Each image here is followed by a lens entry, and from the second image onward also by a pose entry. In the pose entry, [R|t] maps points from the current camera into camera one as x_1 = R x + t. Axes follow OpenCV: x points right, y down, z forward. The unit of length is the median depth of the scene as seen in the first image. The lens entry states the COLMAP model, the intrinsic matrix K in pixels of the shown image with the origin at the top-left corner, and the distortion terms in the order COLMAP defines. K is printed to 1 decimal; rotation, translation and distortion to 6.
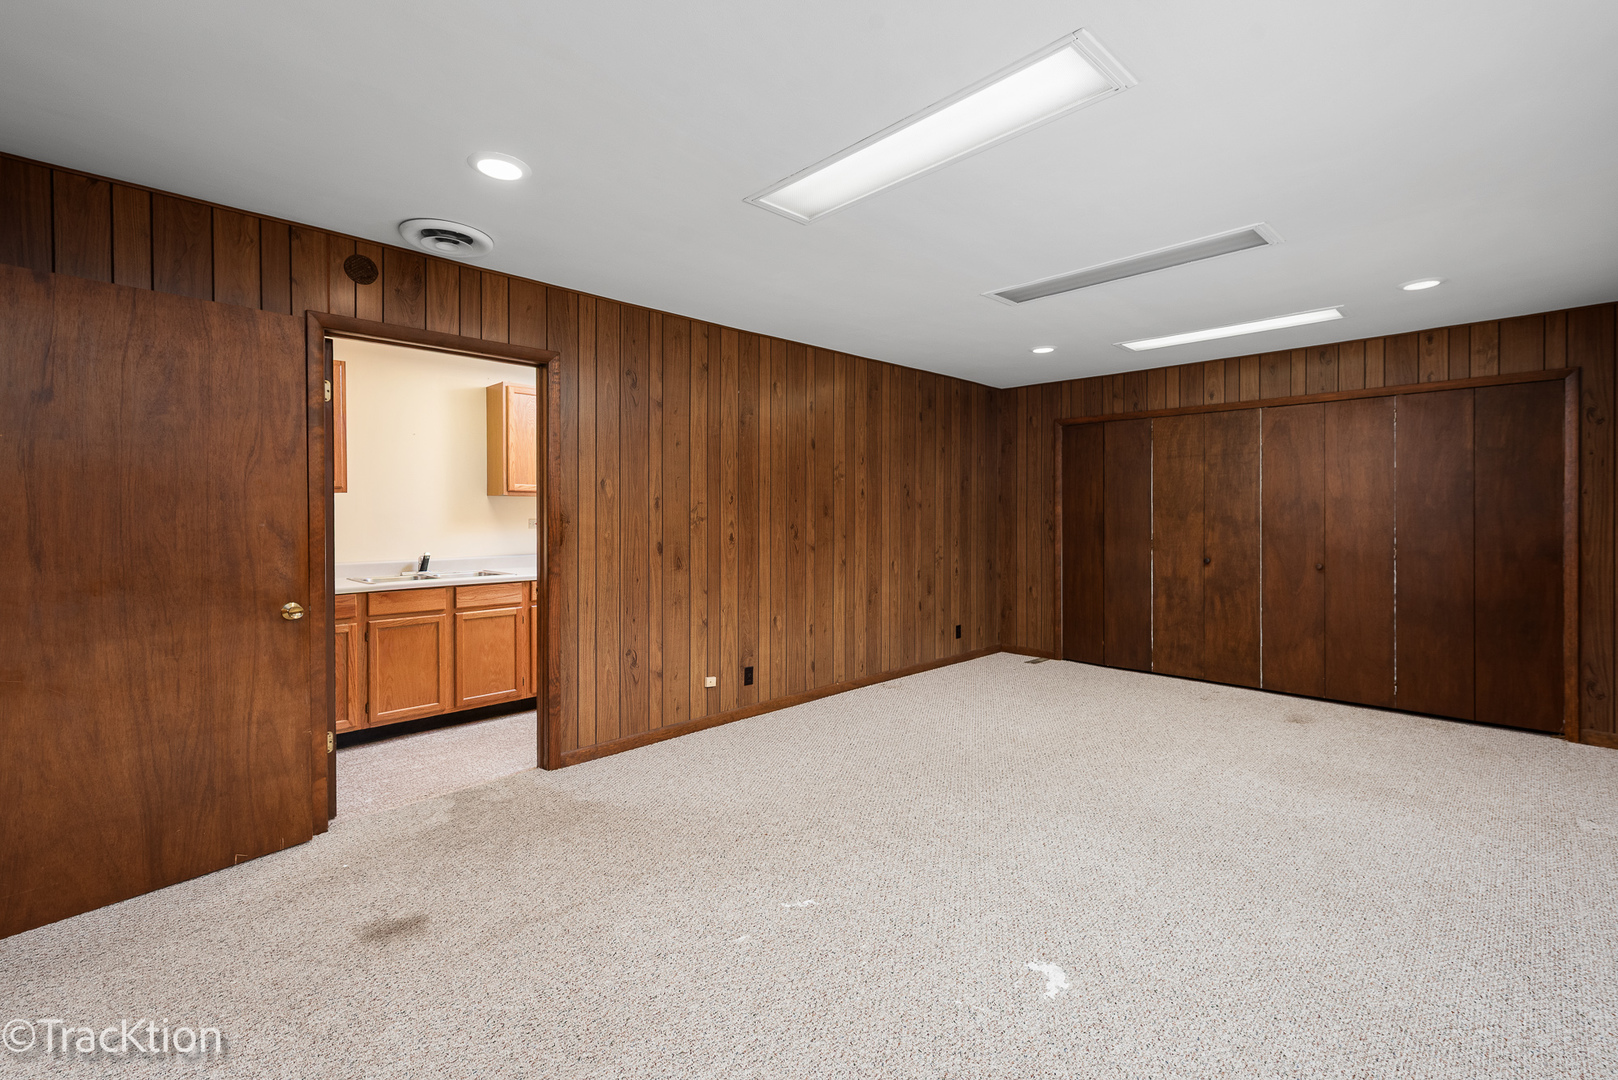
lens RADIAL K [[713.9, 0, 811.3], [0, 713.9, 507.7], [0, 0, 1]] dist [0.010143, 0.000082]
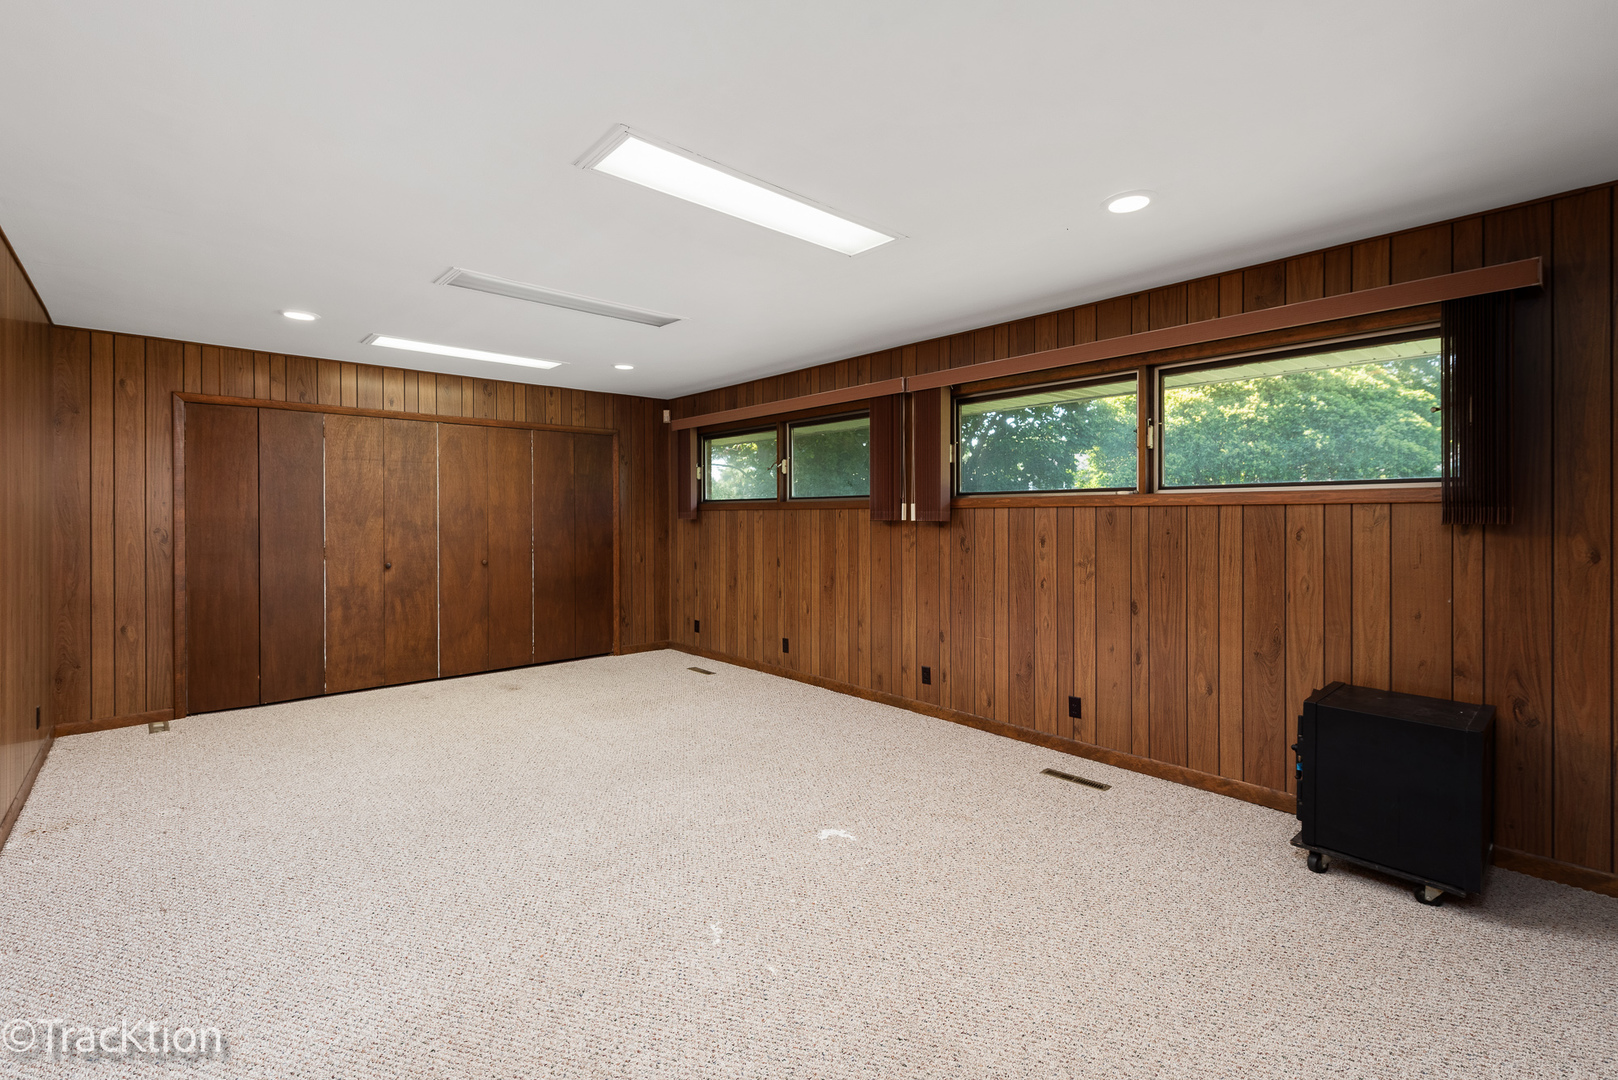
lens RADIAL K [[713.9, 0, 811.3], [0, 713.9, 507.7], [0, 0, 1]] dist [0.010143, 0.000082]
pose [[0.038328, 0.009030, 0.999224, -0.438469], [-0.007735, 0.999932, -0.008740, -0.003115], [-0.999235, -0.007394, 0.038395, 0.378561]]
